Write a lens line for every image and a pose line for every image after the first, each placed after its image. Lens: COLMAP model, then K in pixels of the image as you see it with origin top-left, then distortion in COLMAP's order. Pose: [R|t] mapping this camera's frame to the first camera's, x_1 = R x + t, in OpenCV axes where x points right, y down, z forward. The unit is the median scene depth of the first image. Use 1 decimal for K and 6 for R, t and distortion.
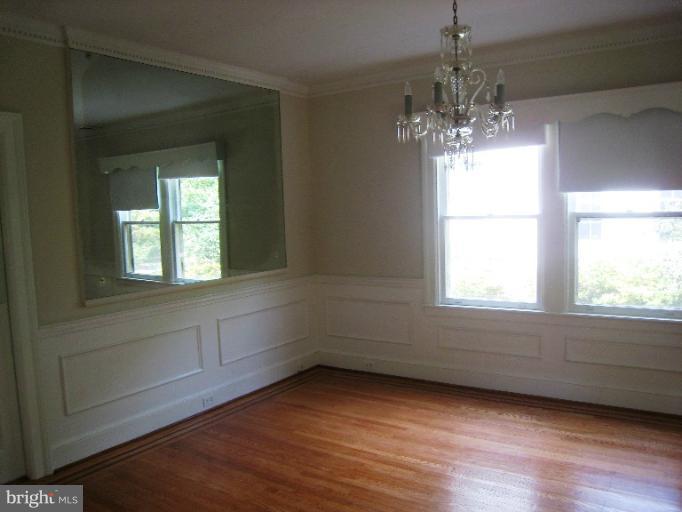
lens RADIAL K [[563.3, 0, 341.0], [0, 563.3, 256.0], [0, 0, 1]] dist [-0.151800, 0.097362]
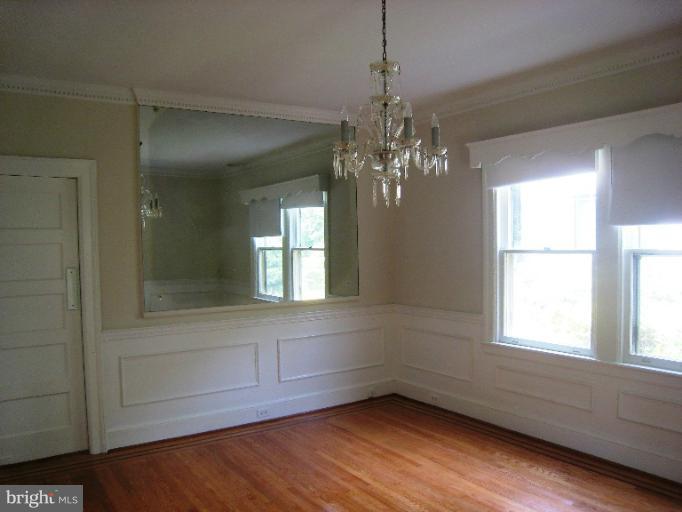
lens RADIAL K [[563.3, 0, 341.0], [0, 563.3, 256.0], [0, 0, 1]] dist [-0.151800, 0.097362]
pose [[0.927357, 0.027863, -0.373140, 0.307361], [-0.046020, 0.998146, -0.039839, -0.010975], [0.371338, 0.054117, 0.926919, 0.025889]]
